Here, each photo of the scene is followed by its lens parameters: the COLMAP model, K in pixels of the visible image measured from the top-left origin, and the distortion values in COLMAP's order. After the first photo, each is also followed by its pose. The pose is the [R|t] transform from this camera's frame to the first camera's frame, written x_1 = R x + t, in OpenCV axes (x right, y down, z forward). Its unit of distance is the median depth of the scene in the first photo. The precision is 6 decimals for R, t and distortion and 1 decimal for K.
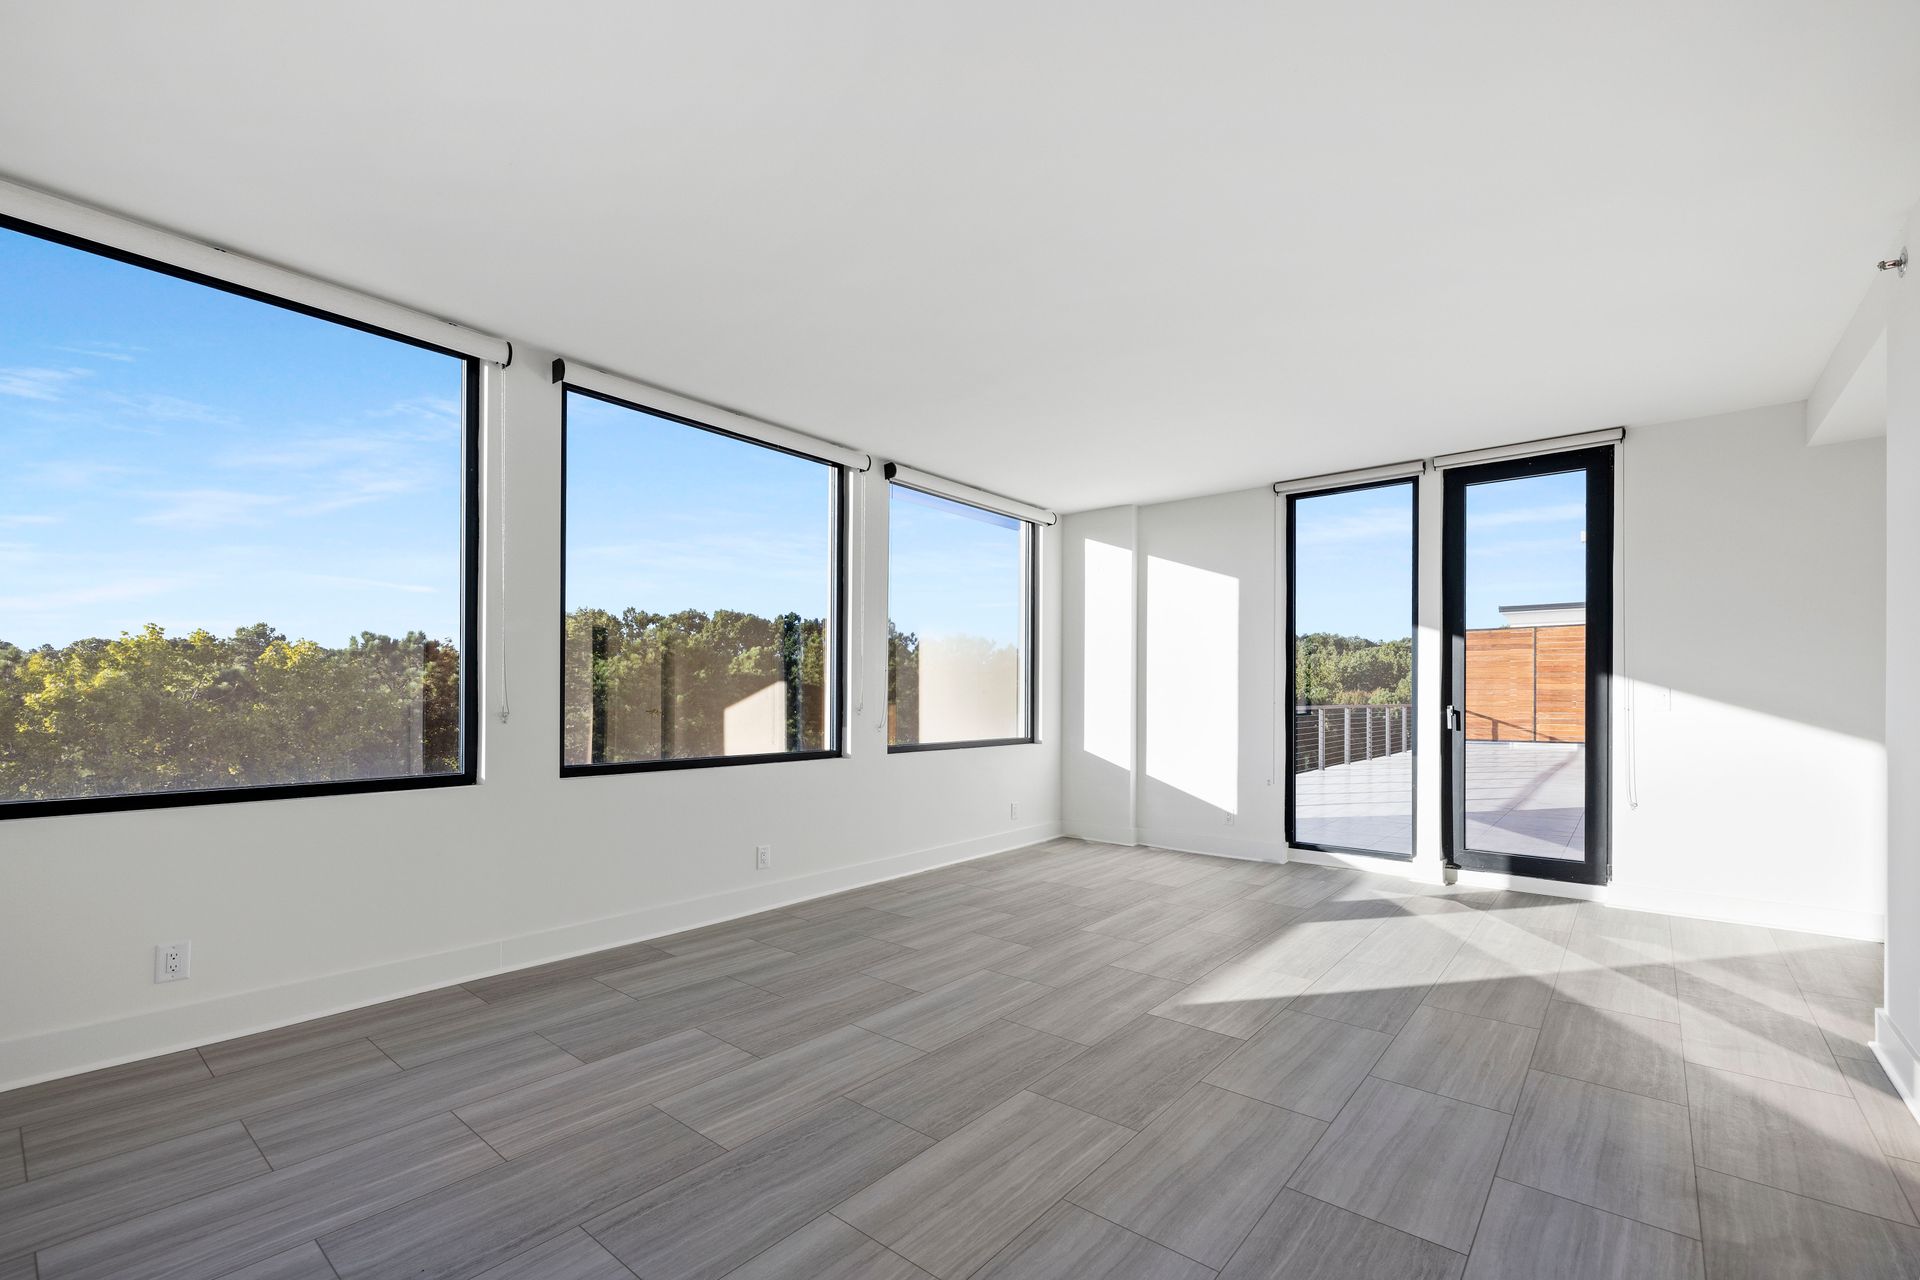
lens RADIAL K [[821.2, 0, 954.9], [0, 821.2, 679.7], [0, 0, 1]] dist [0.001239, 0.000109]
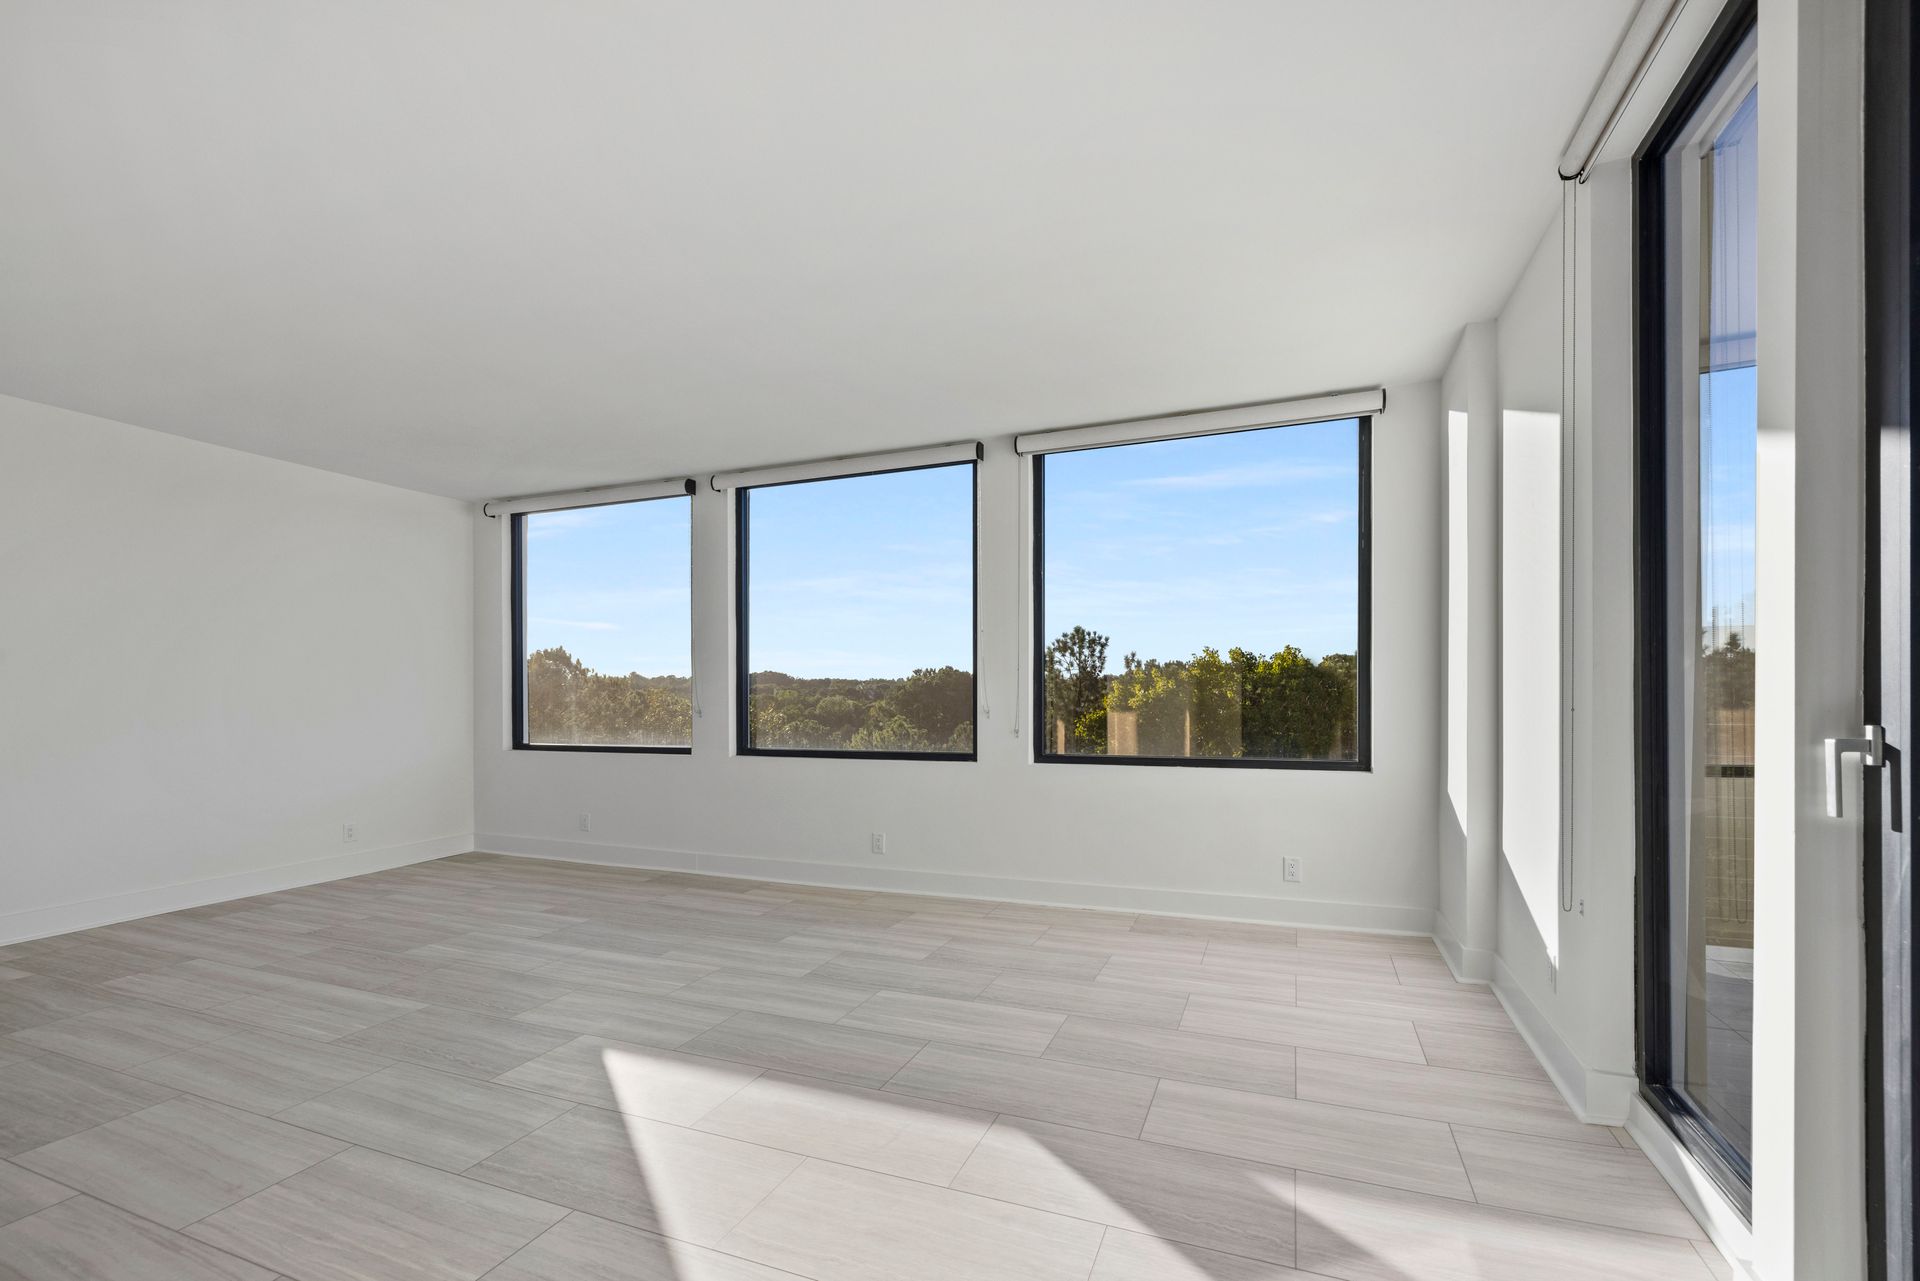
lens RADIAL K [[832.6, 0, 963.5], [0, 832.6, 721.6], [0, 0, 1]] dist [0.000710, -0.000126]
pose [[0.306032, 0.021836, -0.951771, 1.235705], [0.025916, 0.999175, 0.031257, 0.031934], [0.951668, -0.034232, 0.305214, 1.113724]]
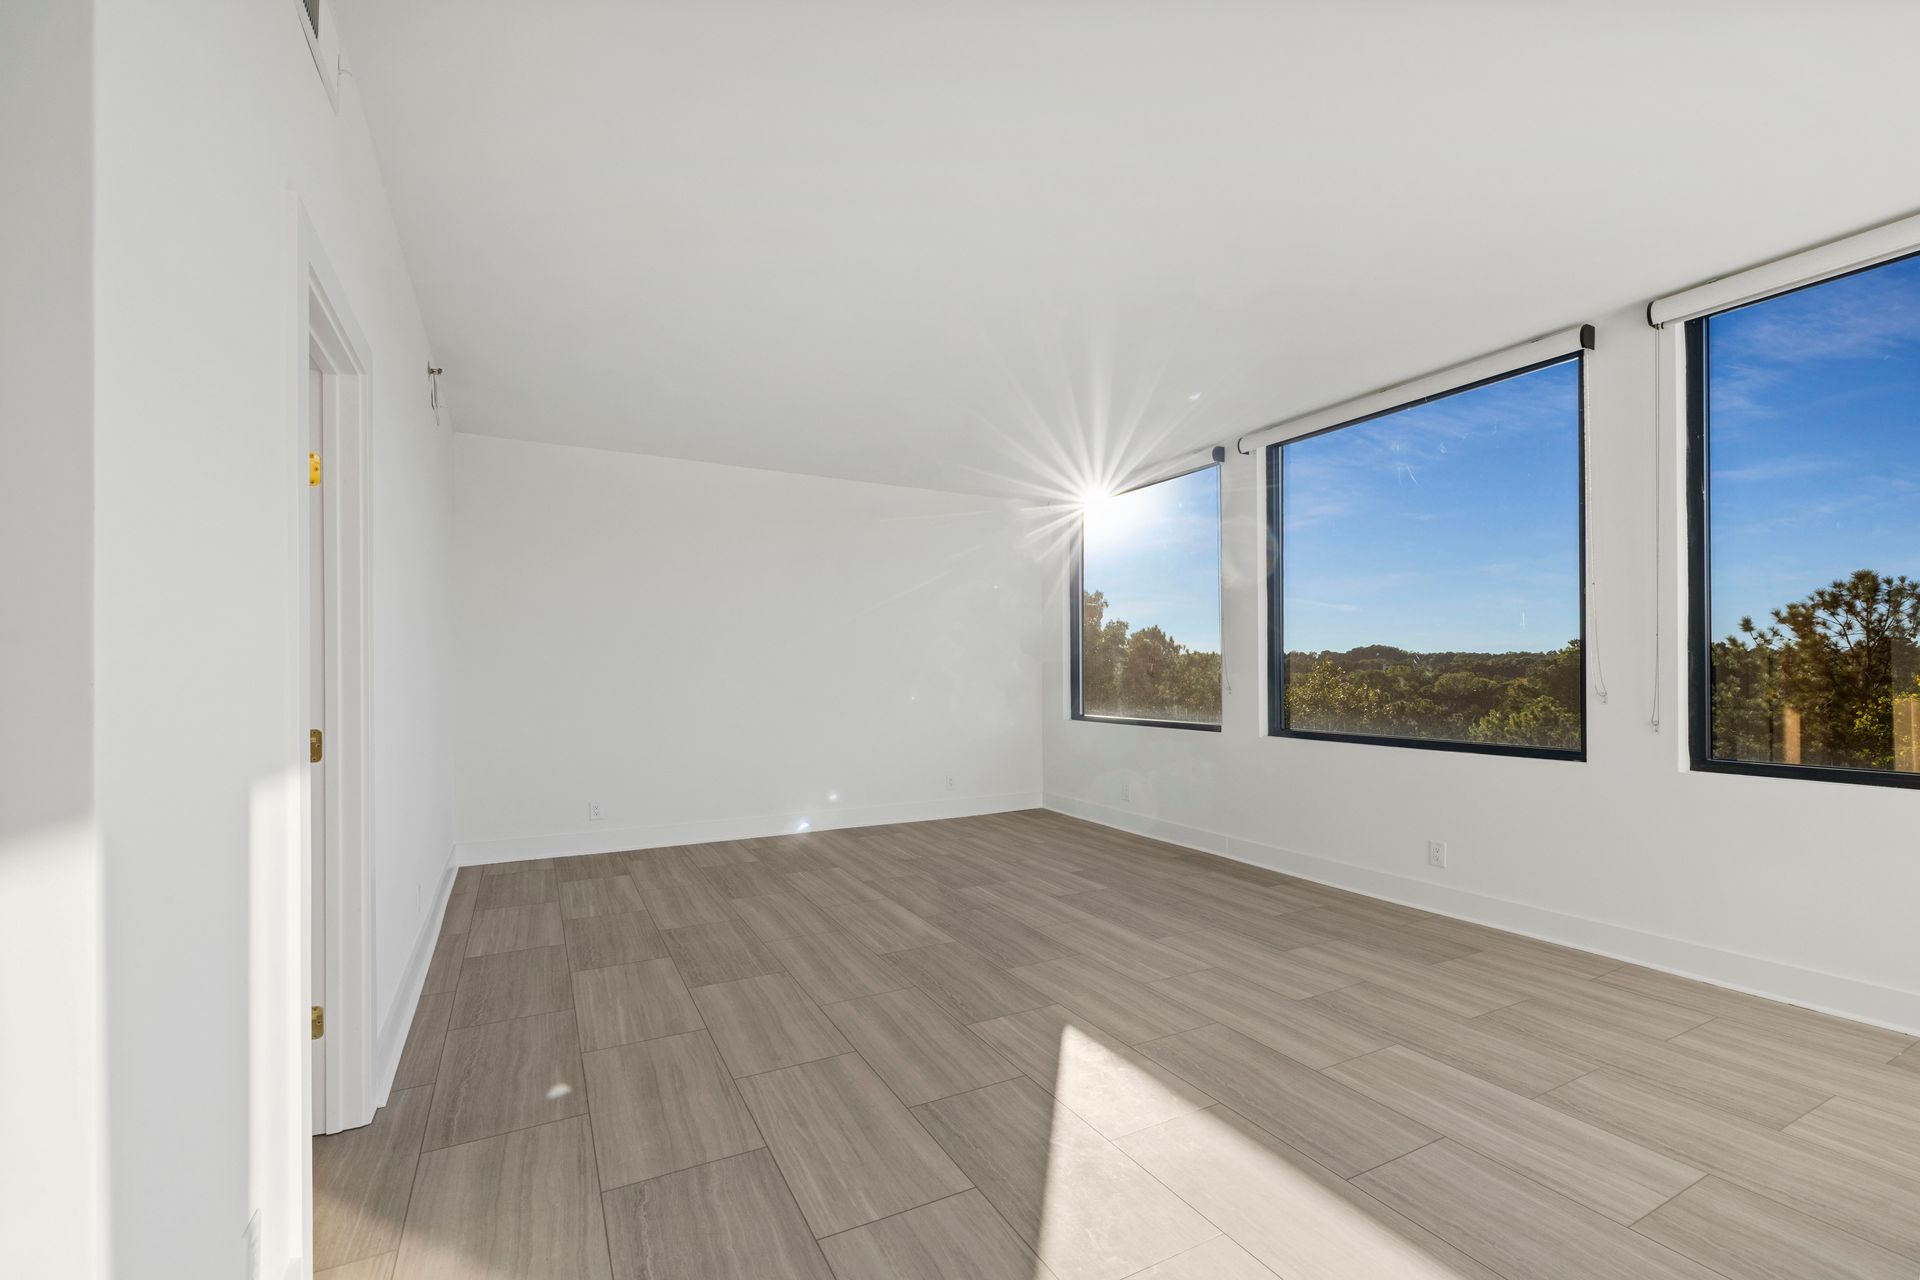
lens RADIAL K [[821.2, 0, 954.9], [0, 821.2, 679.7], [0, 0, 1]] dist [0.001239, 0.000109]
pose [[-0.382773, 0.001551, -0.923841, 1.134394], [0.017482, 0.999832, -0.005565, 0.034413], [0.923677, -0.018280, -0.382735, 1.238160]]
